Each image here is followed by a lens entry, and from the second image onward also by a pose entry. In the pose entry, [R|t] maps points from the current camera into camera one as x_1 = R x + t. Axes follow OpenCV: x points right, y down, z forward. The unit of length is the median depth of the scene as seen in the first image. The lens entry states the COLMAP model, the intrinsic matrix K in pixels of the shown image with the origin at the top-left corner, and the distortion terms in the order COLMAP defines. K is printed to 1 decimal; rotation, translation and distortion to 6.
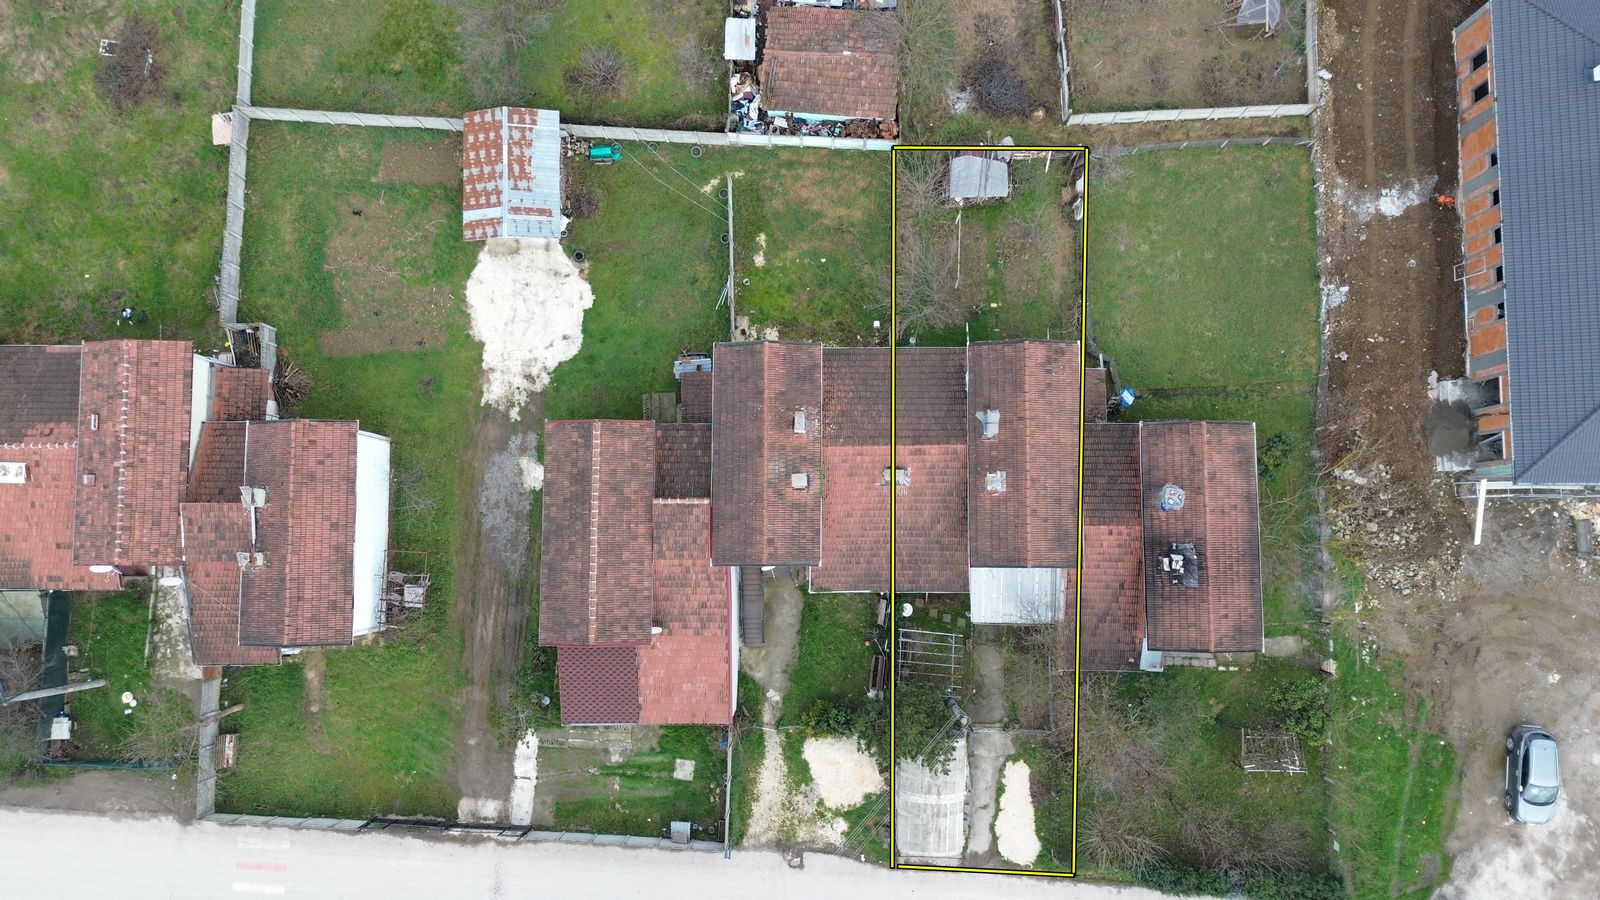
lens RADIAL K [[1126.5, 0, 800.0], [0, 1126.5, 450.0], [0, 0, 1]] dist [0.008266, -0.006937]
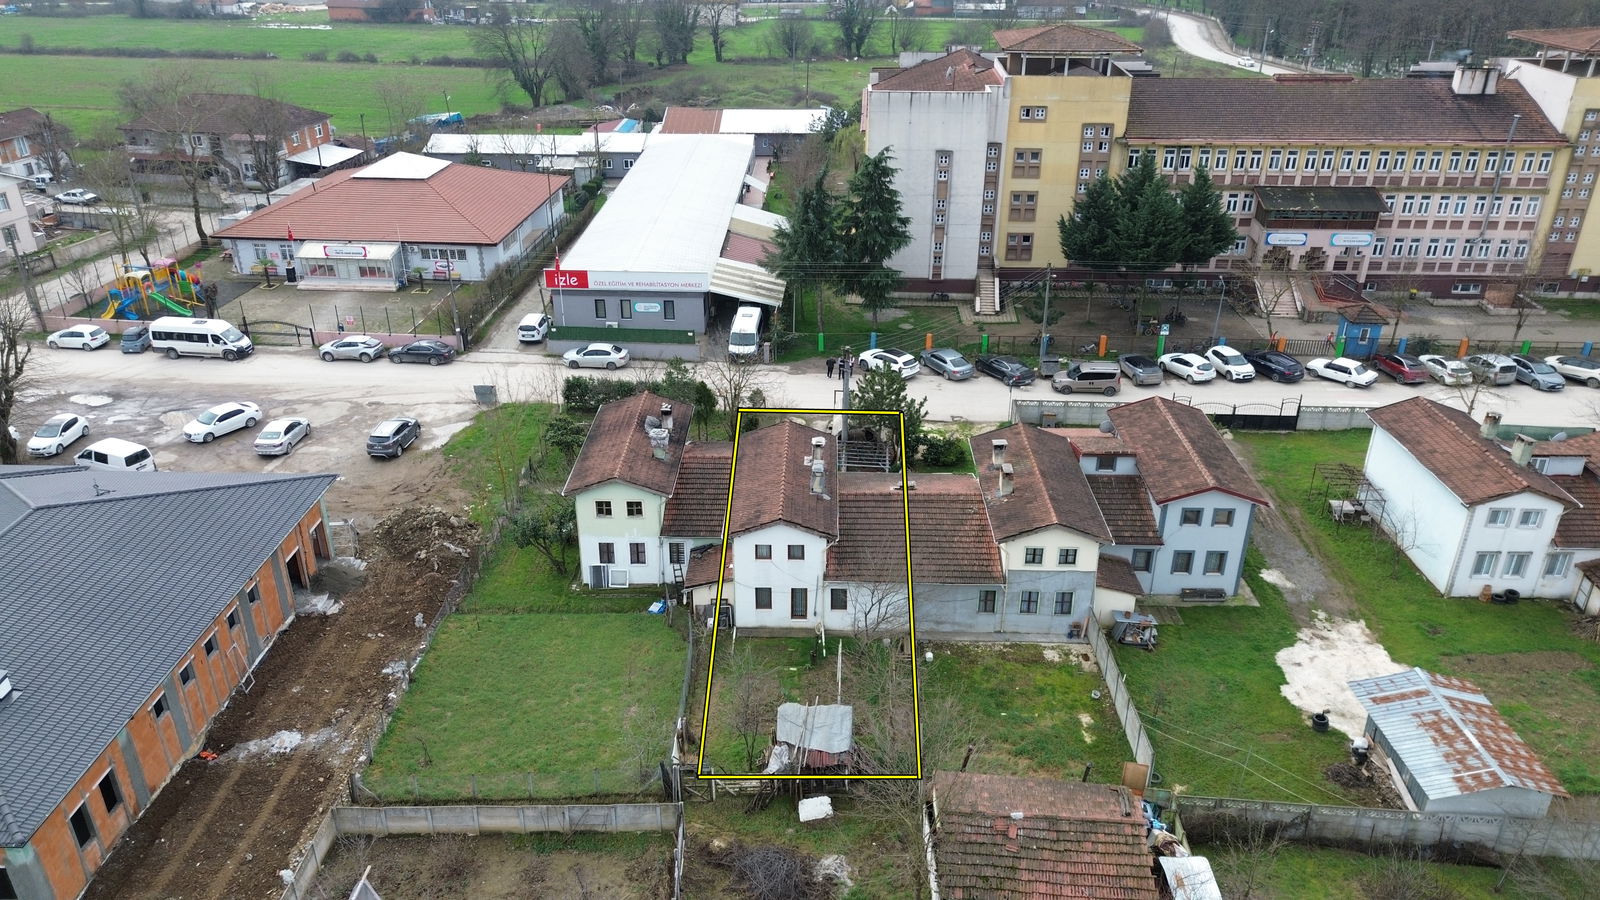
lens RADIAL K [[1126.5, 0, 800.0], [0, 1126.5, 450.0], [0, 0, 1]] dist [0.008266, -0.006937]
pose [[-0.999206, 0.022073, 0.033164, 0.141297], [0.022901, -0.362917, 0.931540, -0.880630], [0.032597, 0.931560, 0.362123, 0.554064]]
